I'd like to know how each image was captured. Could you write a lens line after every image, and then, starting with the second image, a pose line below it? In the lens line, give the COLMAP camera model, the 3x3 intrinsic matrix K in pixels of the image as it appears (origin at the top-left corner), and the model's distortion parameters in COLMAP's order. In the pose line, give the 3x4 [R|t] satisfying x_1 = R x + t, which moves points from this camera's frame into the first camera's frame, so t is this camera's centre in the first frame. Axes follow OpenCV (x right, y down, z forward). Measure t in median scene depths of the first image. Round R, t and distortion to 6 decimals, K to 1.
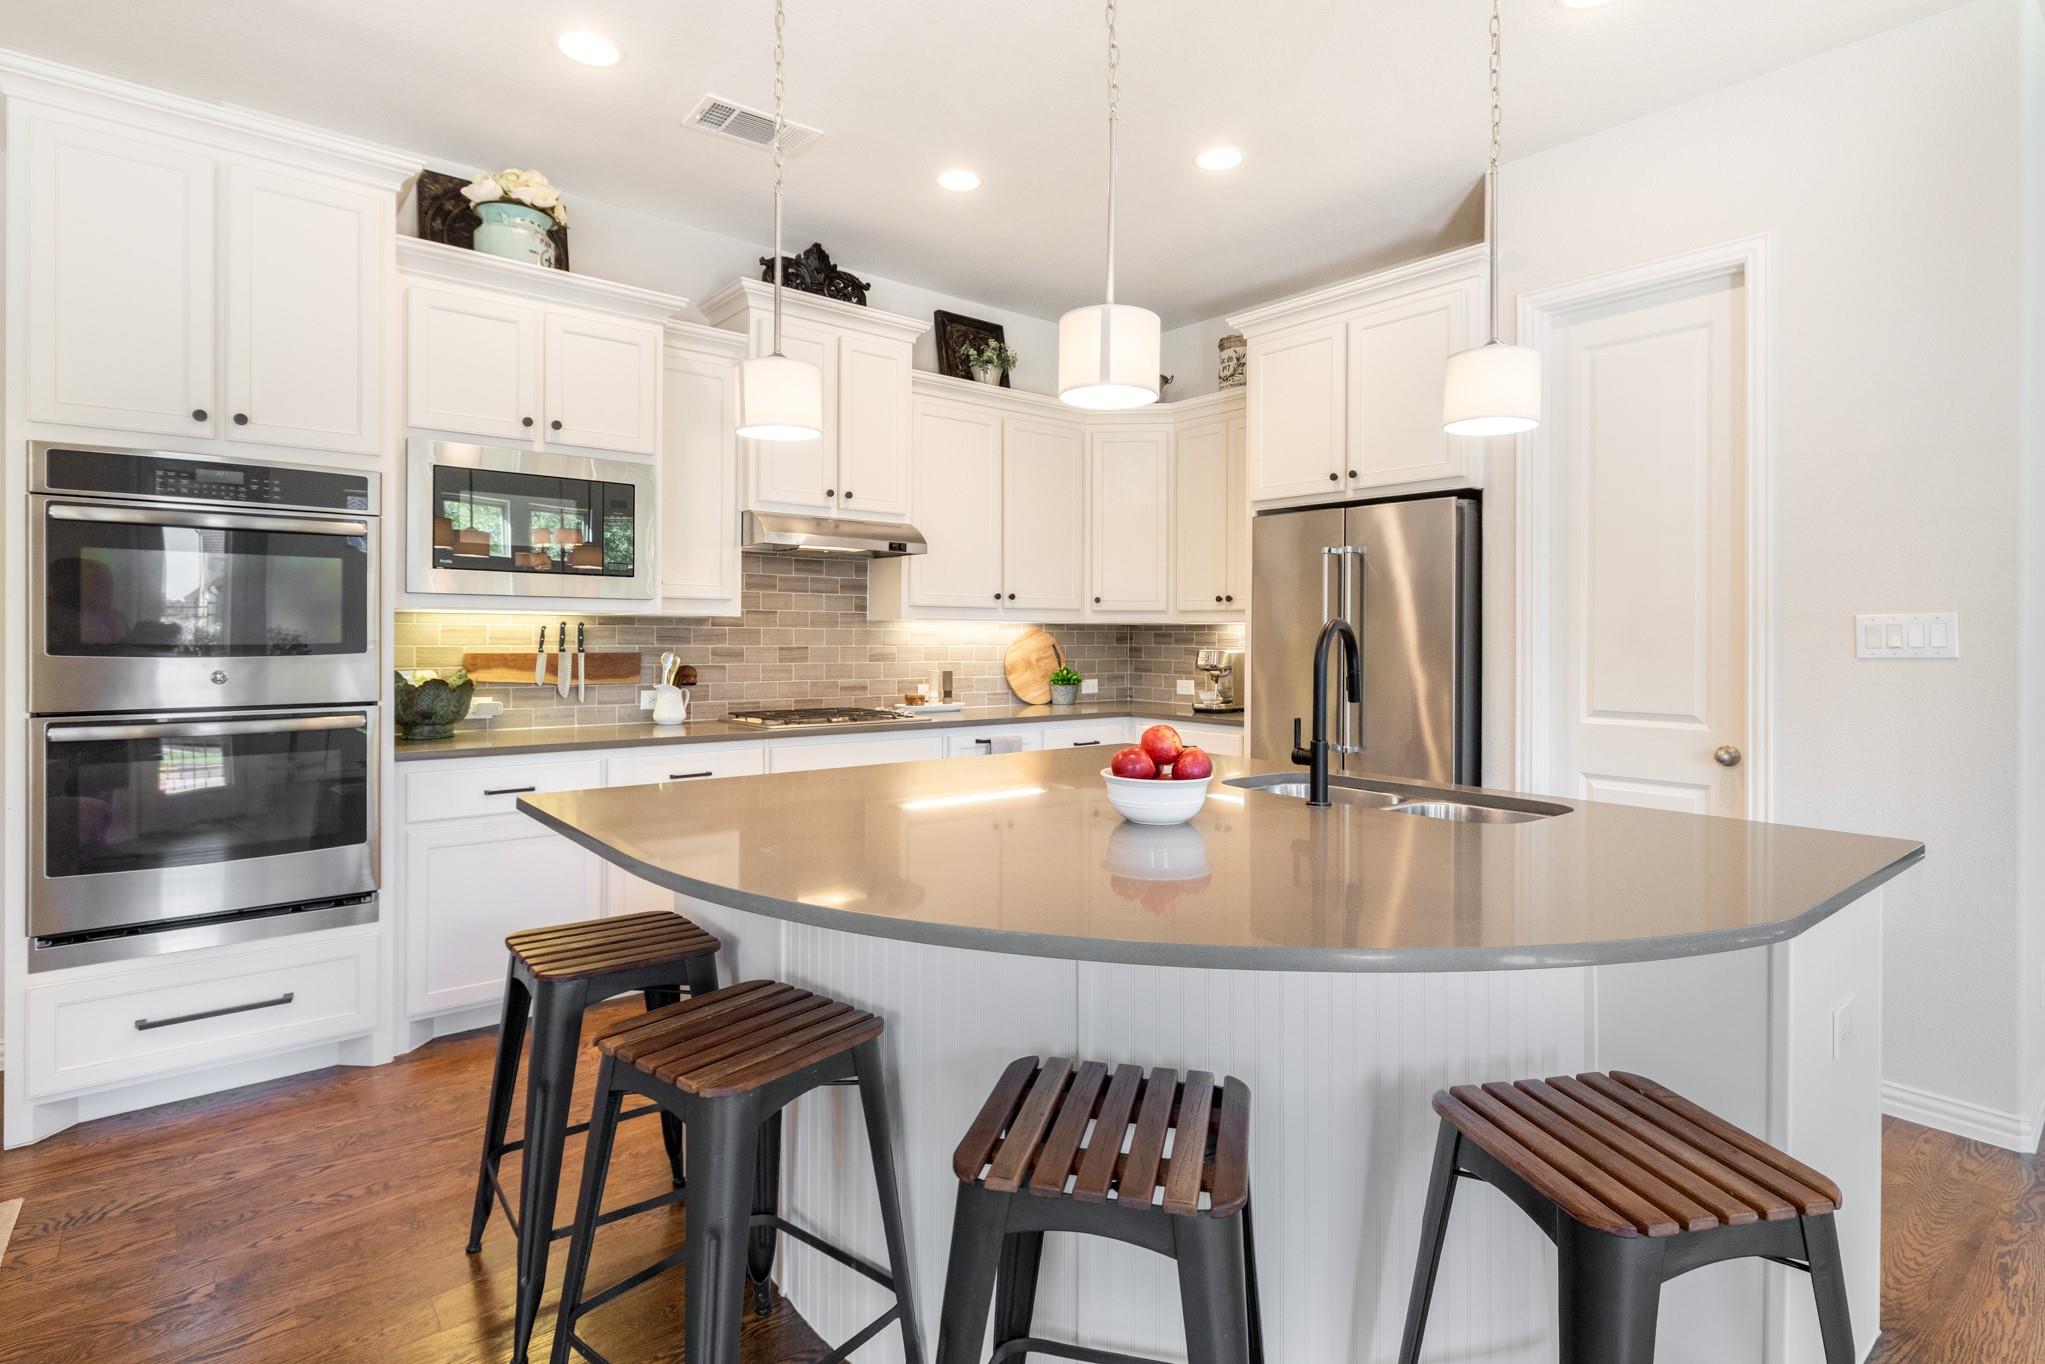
lens RADIAL K [[1004.8, 0, 1032.4], [0, 1004.8, 615.4], [0, 0, 1]] dist [0.008971, 0.002122]
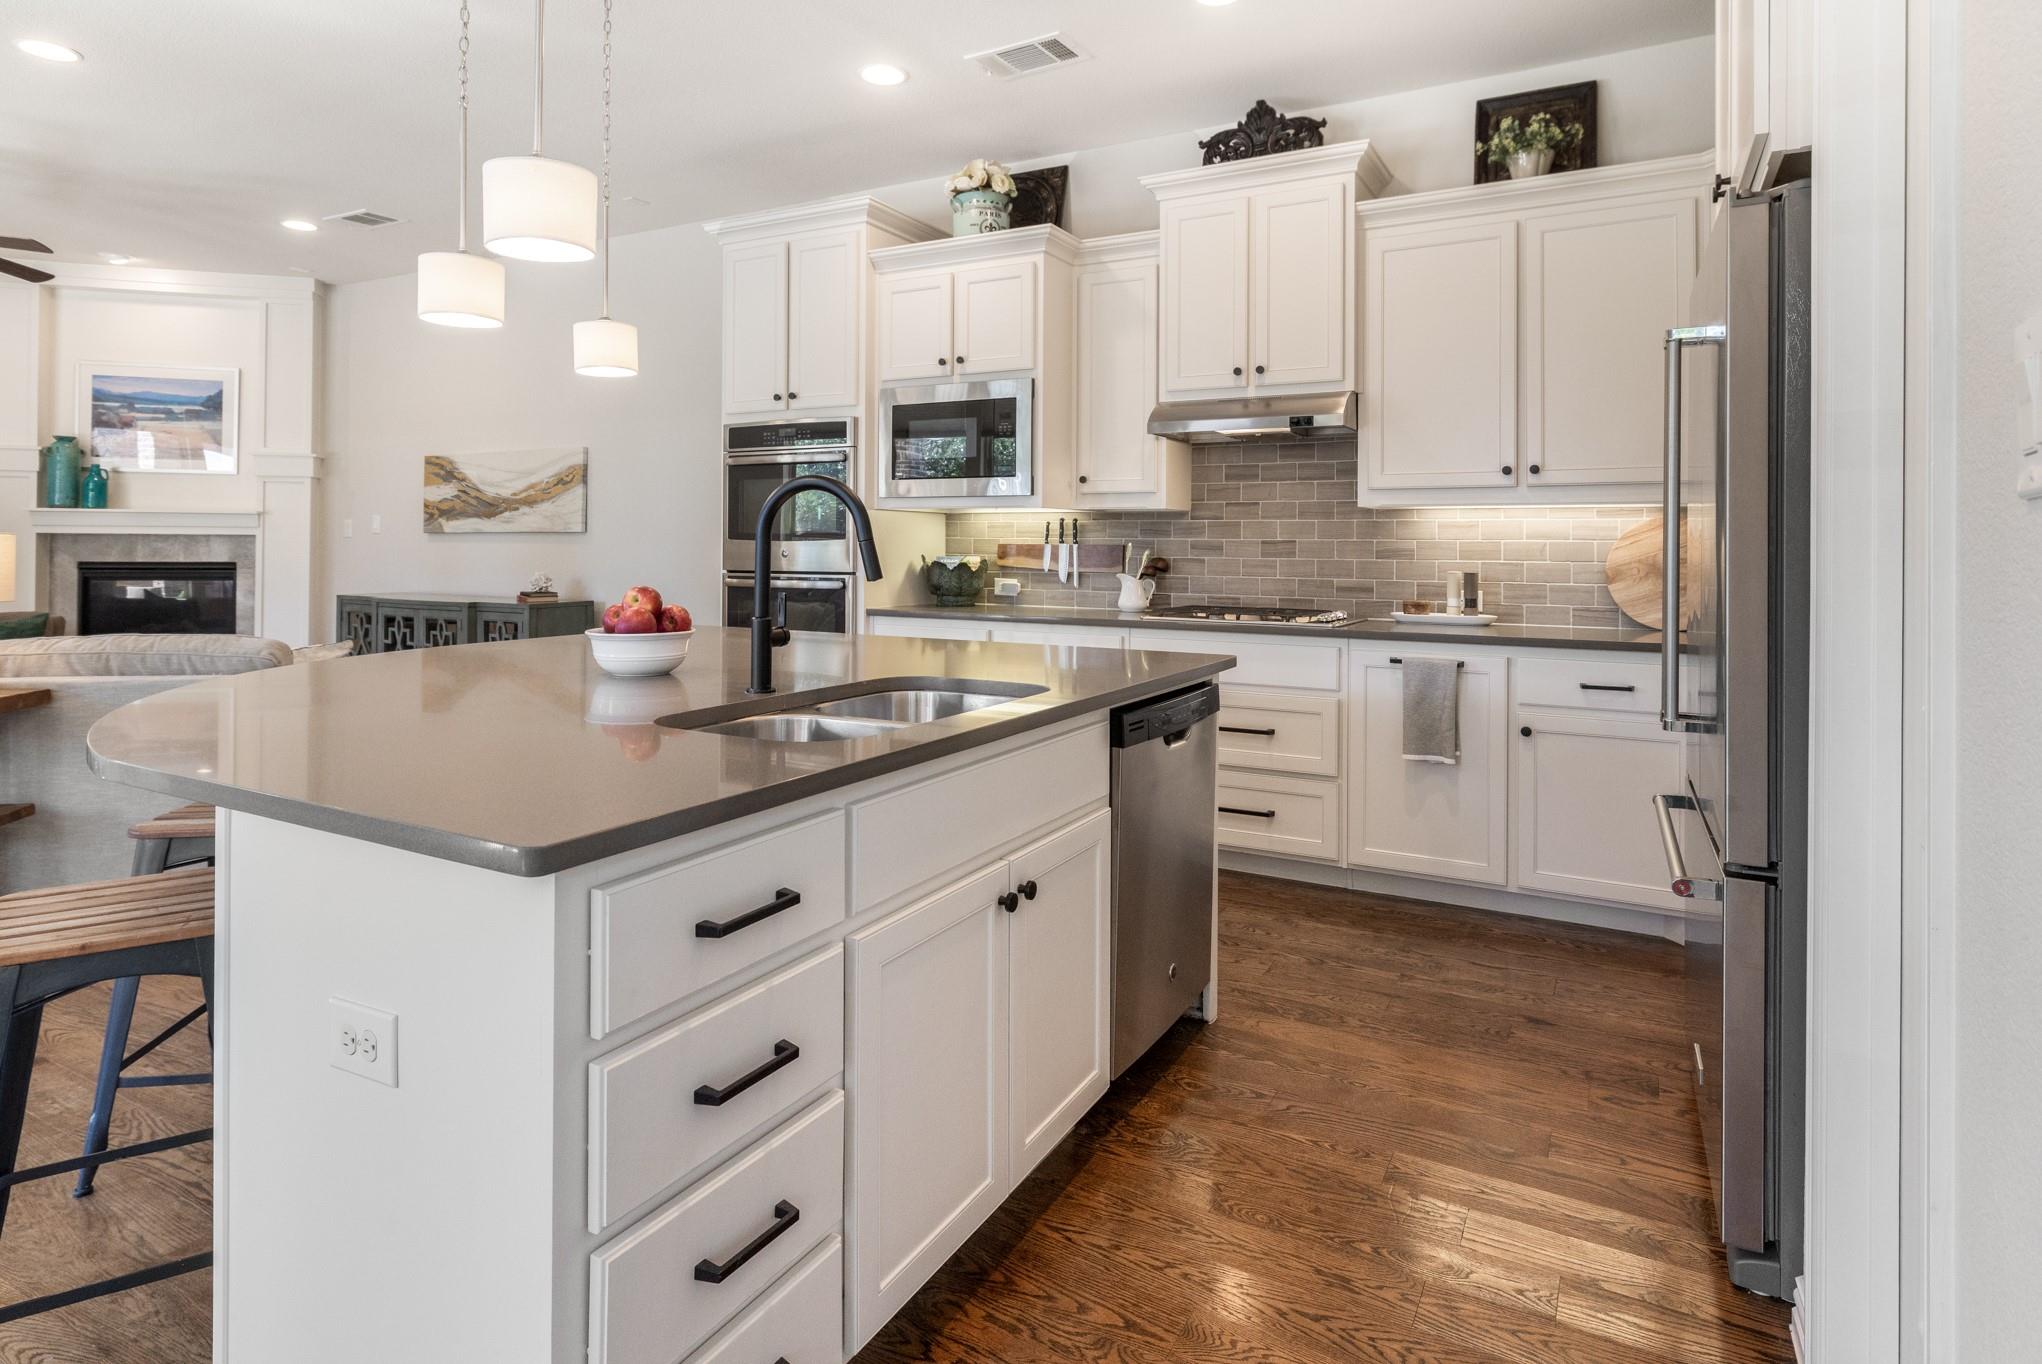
lens RADIAL K [[1100.0, 0, 1036.6], [0, 1100.0, 514.3], [0, 0, 1]] dist [0.000705, 0.001496]
pose [[0.383797, -0.029849, -0.922935, 0.661999], [0.015308, 0.999546, -0.025961, 0.032940], [0.923291, -0.004164, 0.384079, 0.448703]]
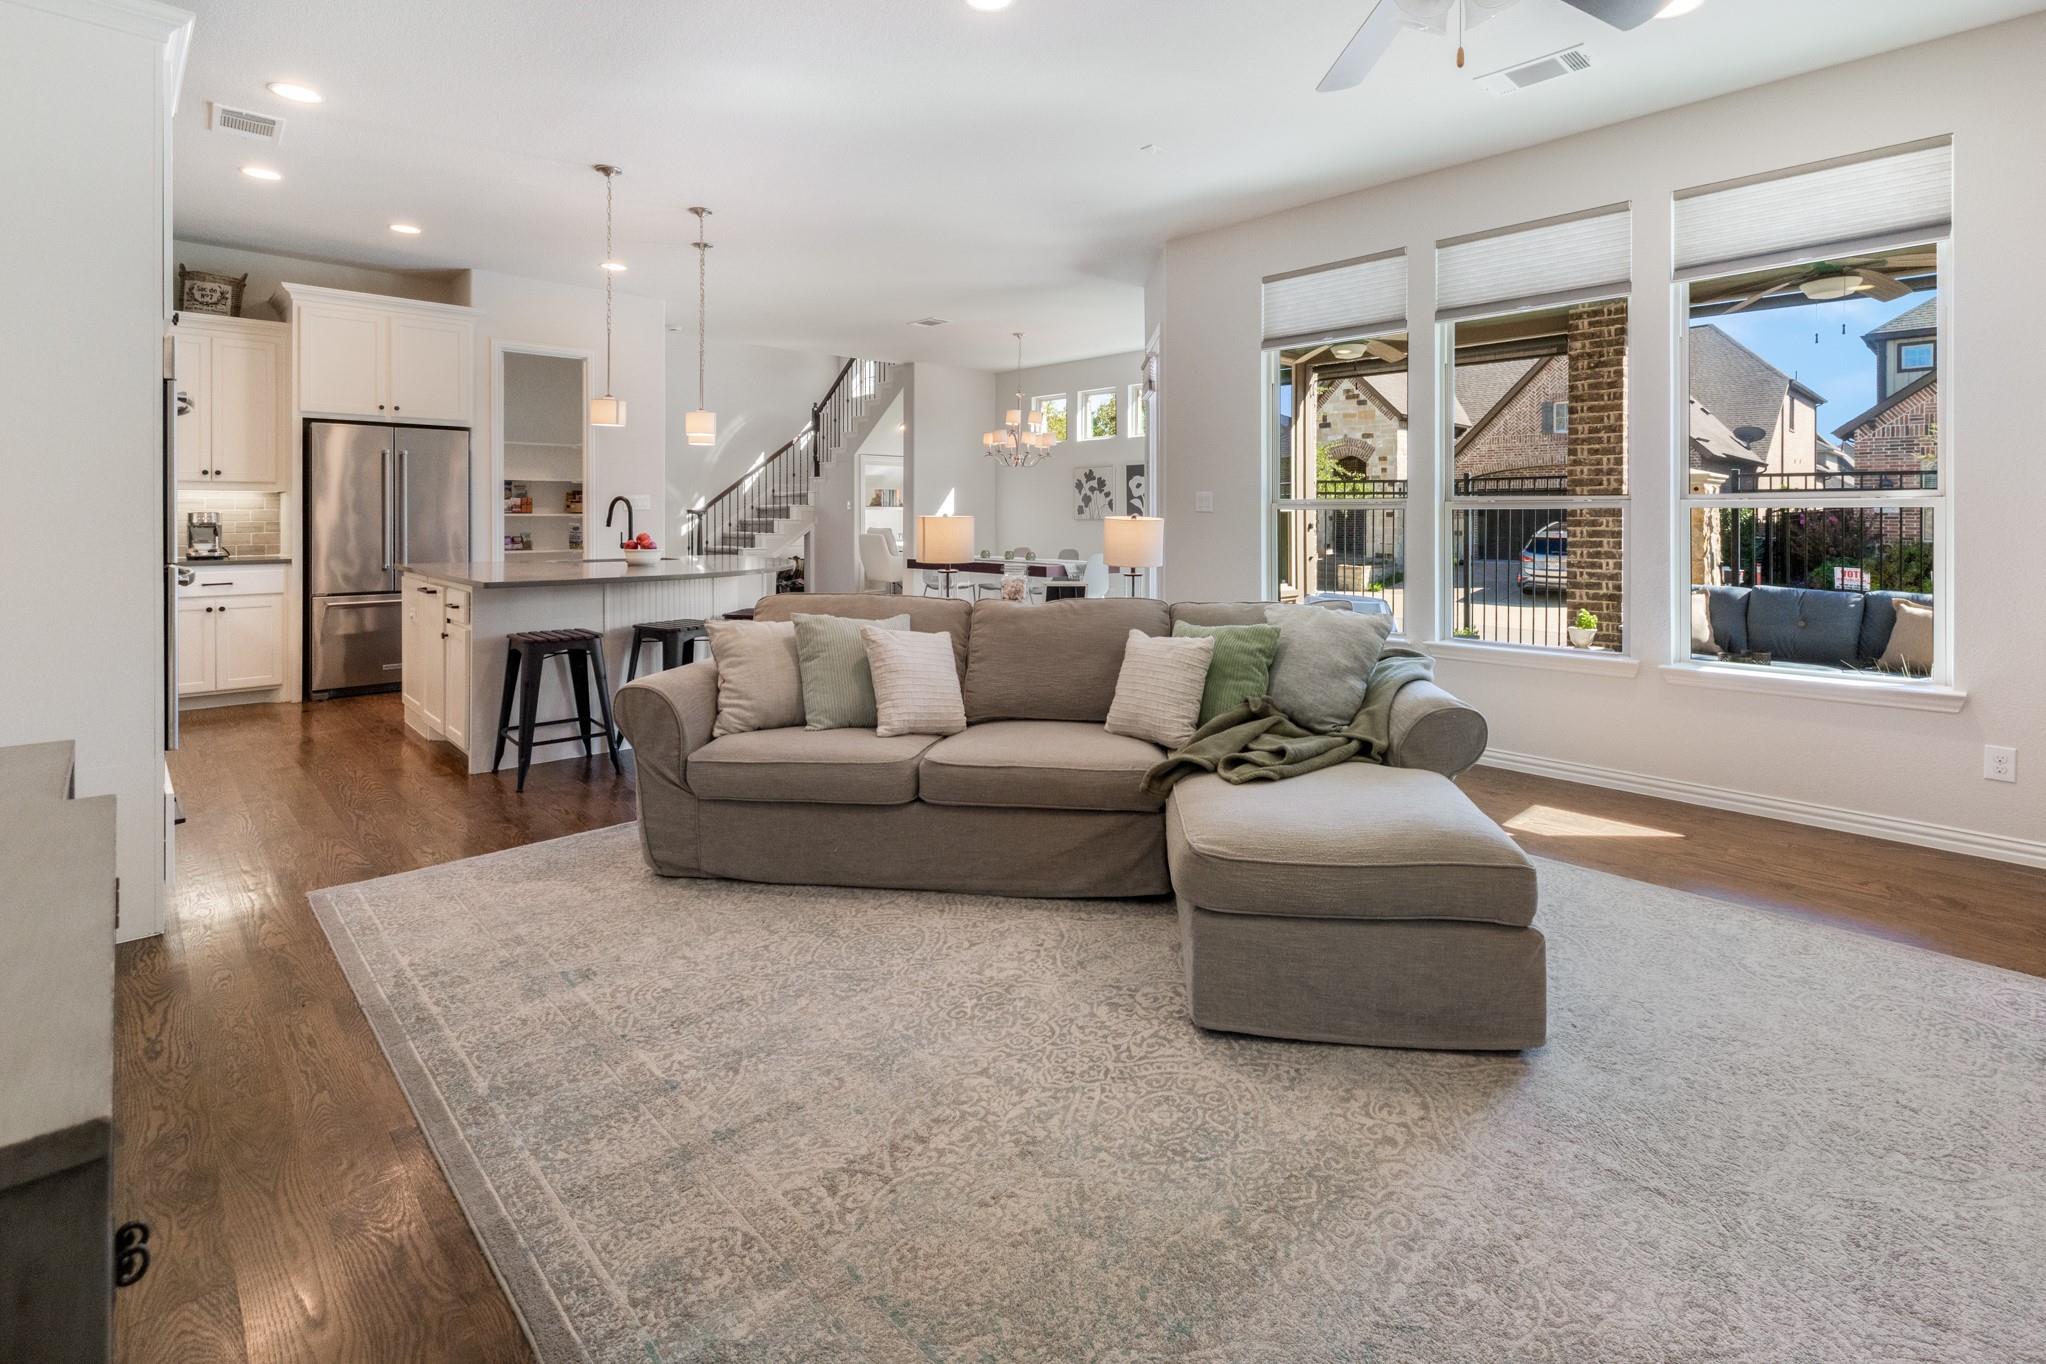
lens RADIAL K [[934.9, 0, 1015.4], [0, 934.9, 522.9], [0, 0, 1]] dist [-0.005333, 0.003520]
pose [[-0.071849, -0.018570, 0.997243, -1.274433], [-0.024162, 0.999566, 0.016872, 0.004308], [-0.997123, -0.022883, -0.072266, 0.060331]]
